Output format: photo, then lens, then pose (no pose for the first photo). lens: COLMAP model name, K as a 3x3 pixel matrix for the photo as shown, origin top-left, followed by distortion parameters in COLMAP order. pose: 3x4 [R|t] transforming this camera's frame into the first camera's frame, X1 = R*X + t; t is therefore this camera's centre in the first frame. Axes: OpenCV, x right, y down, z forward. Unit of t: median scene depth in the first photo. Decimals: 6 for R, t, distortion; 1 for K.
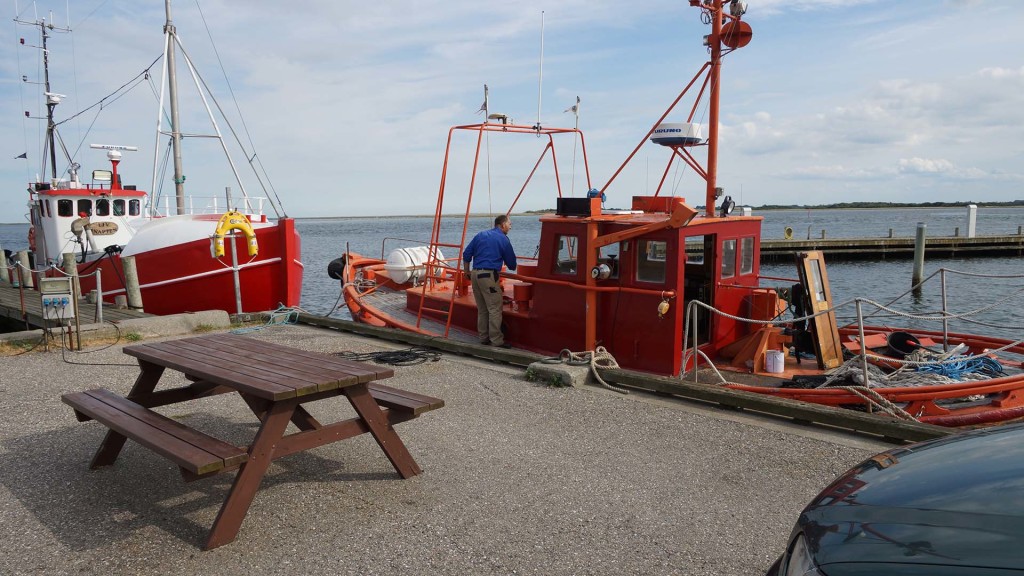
lens RADIAL K [[675.6, 0, 511.9], [0, 675.6, 296.0], [0, 0, 1]] dist [-0.013075, 0.005825]
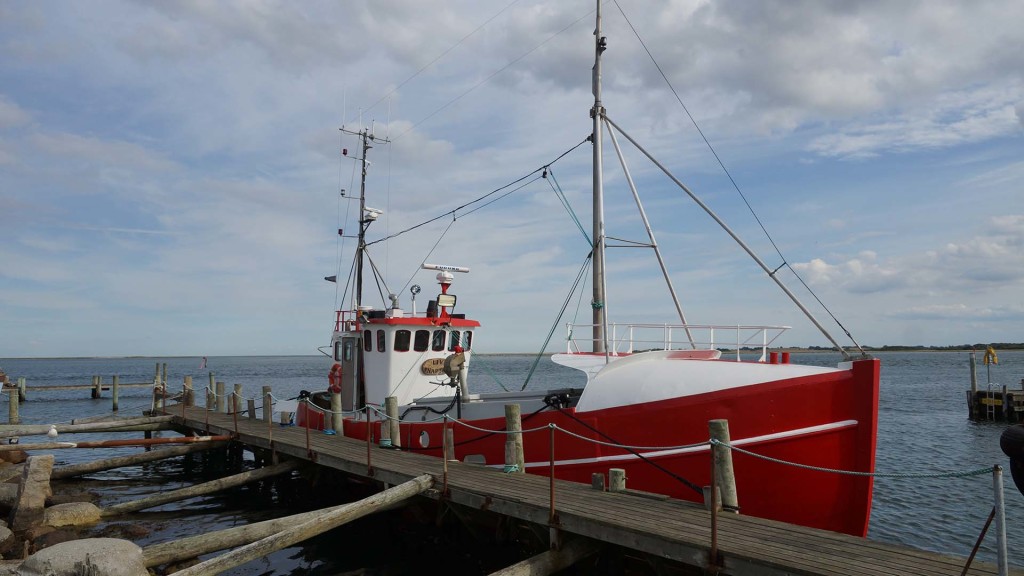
lens RADIAL K [[675.6, 0, 511.9], [0, 675.6, 296.0], [0, 0, 1]] dist [-0.013075, 0.005825]
pose [[0.988955, -0.002750, -0.148189, -0.390429], [-0.027330, 0.979300, -0.200560, -0.024112], [0.145674, 0.202395, 0.968409, 0.219321]]
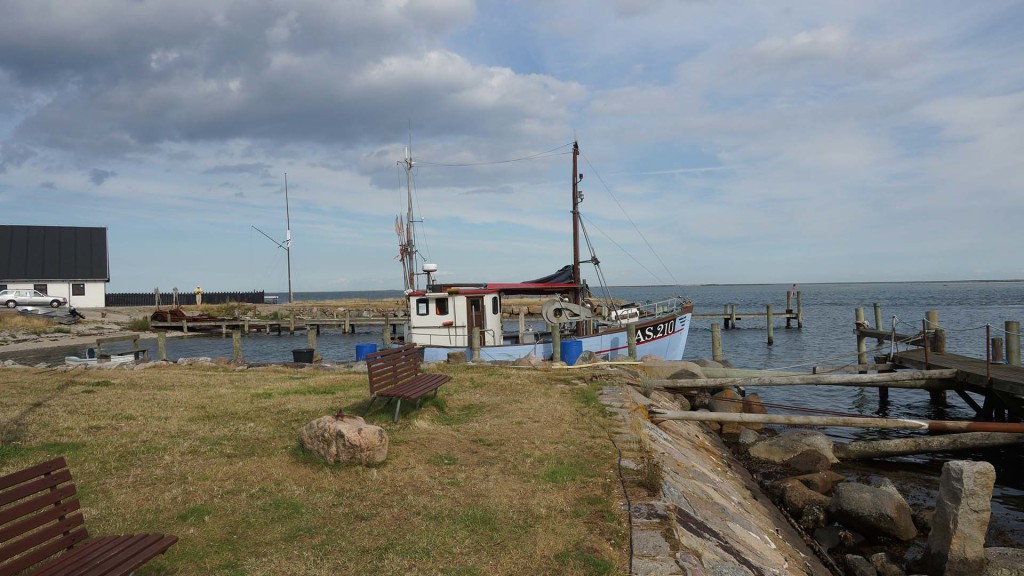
lens RADIAL K [[675.6, 0, 511.9], [0, 675.6, 296.0], [0, 0, 1]] dist [-0.013075, 0.005825]
pose [[0.594307, 0.019203, -0.804009, -0.974886], [-0.093673, 0.994563, -0.045487, -0.046543], [0.798764, 0.102347, 0.592875, 0.480097]]
